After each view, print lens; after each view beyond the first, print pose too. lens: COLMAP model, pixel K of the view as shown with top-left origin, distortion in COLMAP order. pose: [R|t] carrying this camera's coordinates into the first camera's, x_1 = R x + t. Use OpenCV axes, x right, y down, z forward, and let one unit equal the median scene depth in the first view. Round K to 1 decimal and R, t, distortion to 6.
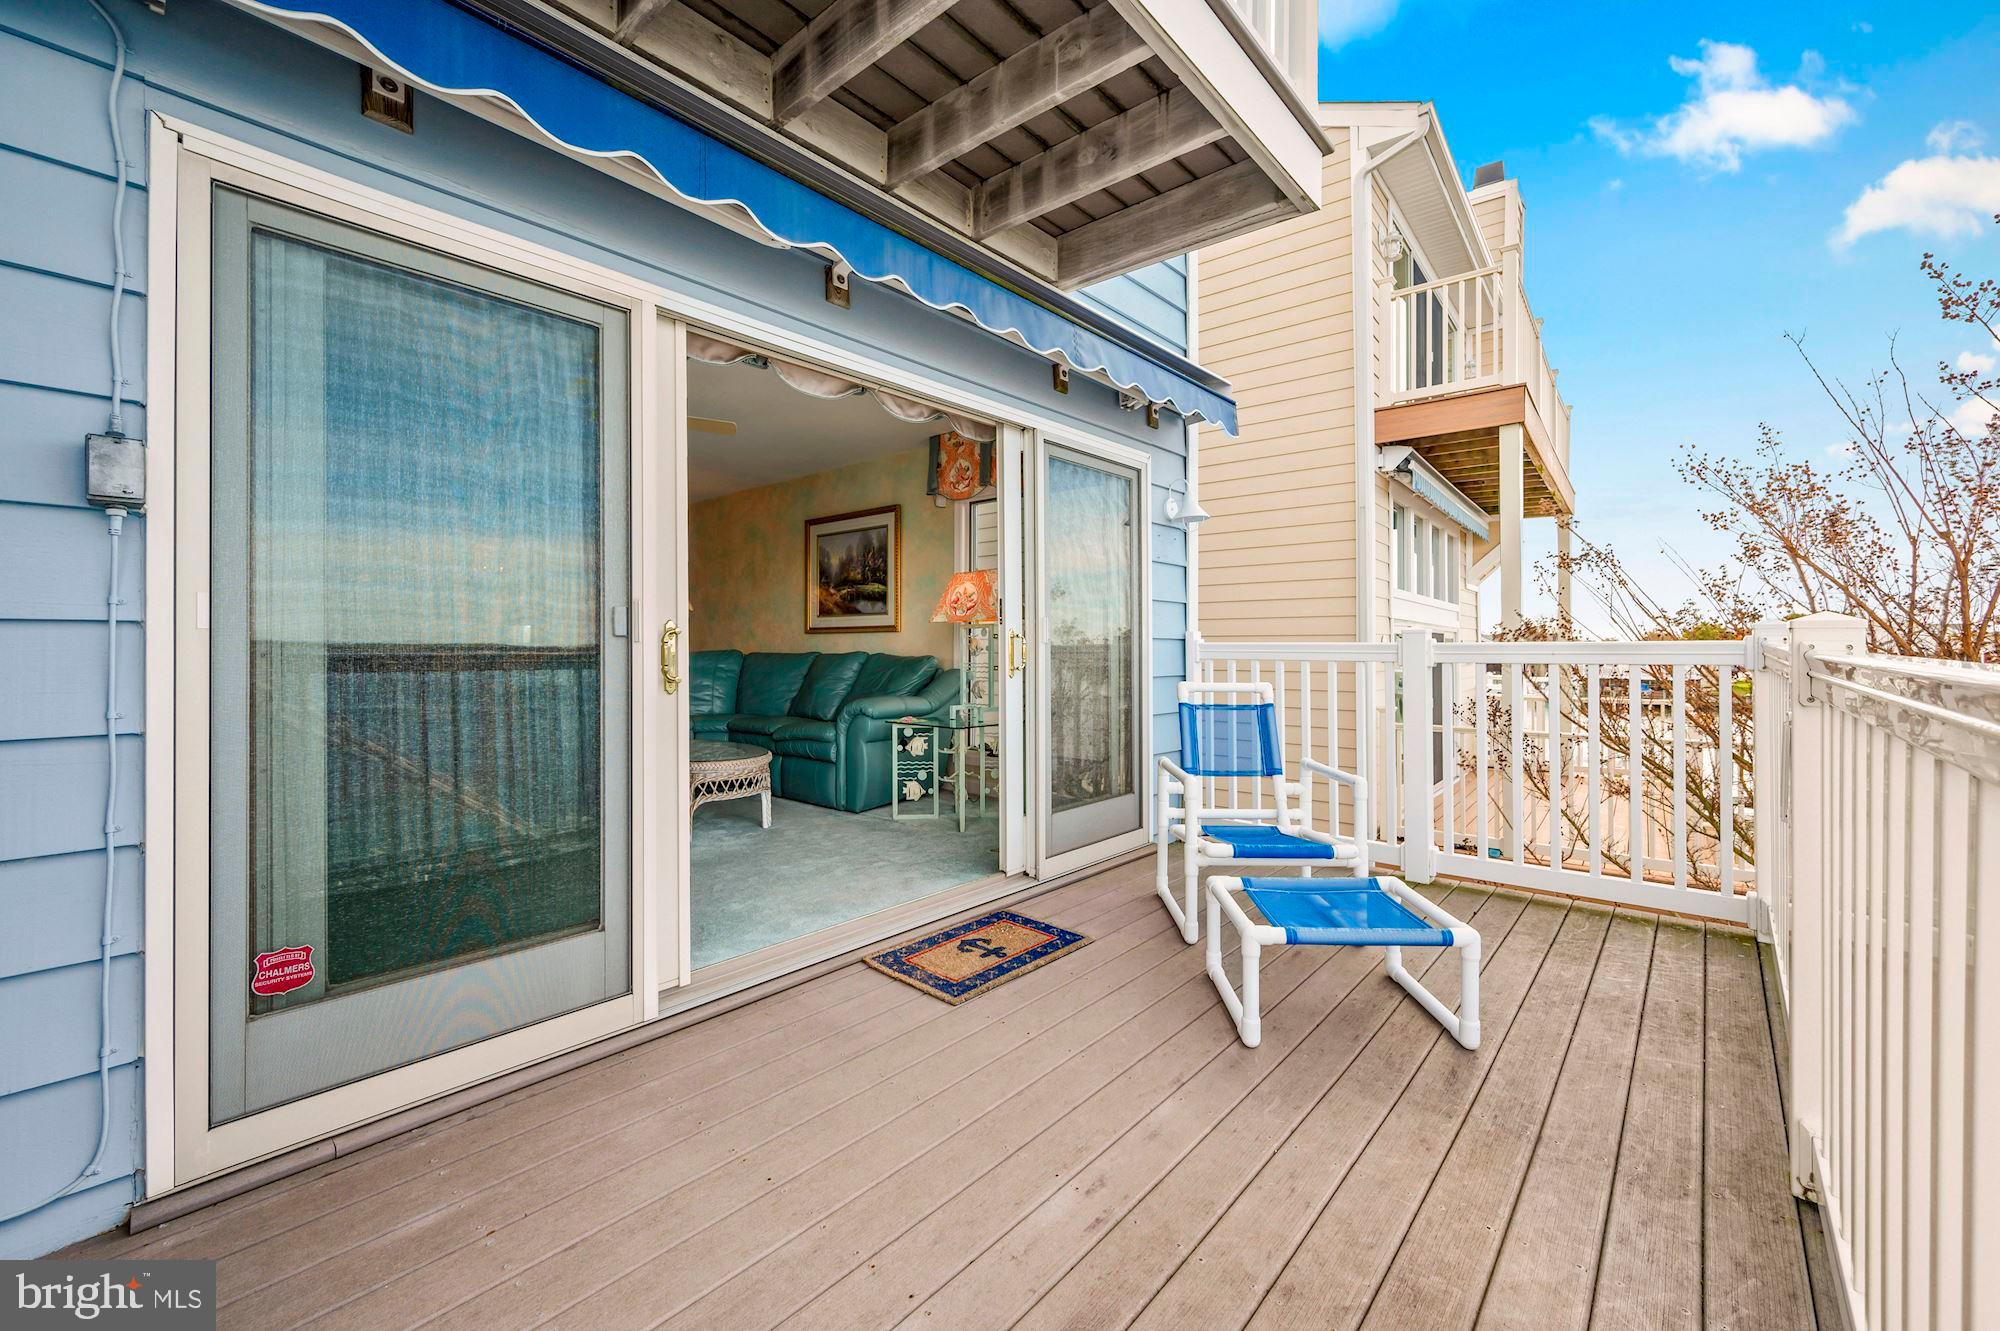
lens RADIAL K [[801.7, 0, 1013.8], [0, 801.7, 665.0], [0, 0, 1]] dist [-0.001930, -0.000275]
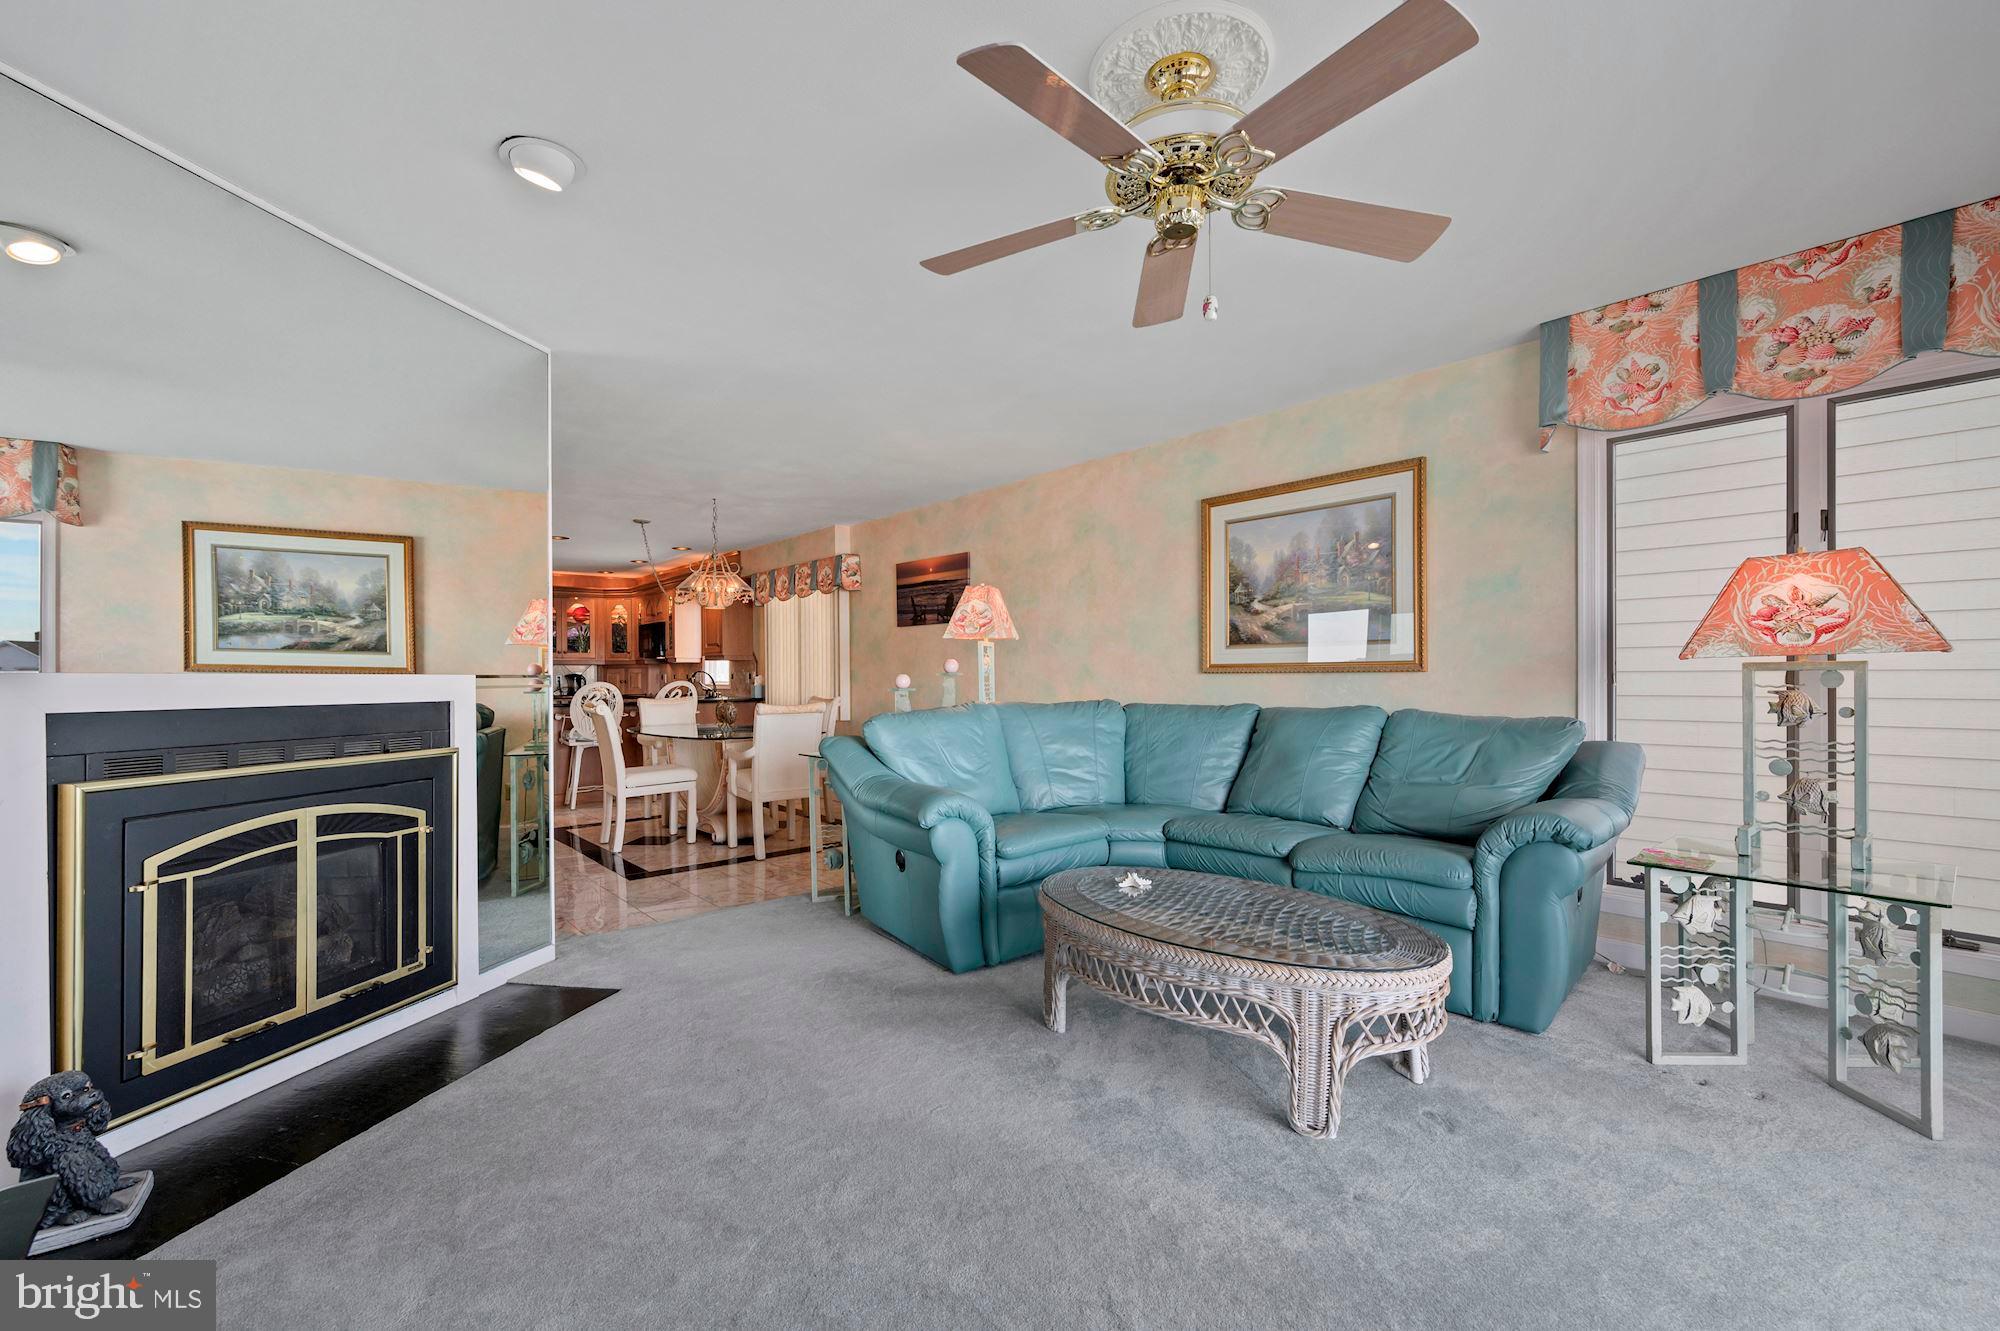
lens RADIAL K [[829.1, 0, 1002.7], [0, 829.1, 693.6], [0, 0, 1]] dist [0.000801, 0.000111]
pose [[0.989961, -0.001563, -0.141335, -0.726930], [0.001452, 0.999999, -0.000888, -0.049931], [0.141336, 0.000674, 0.989961, 0.690550]]
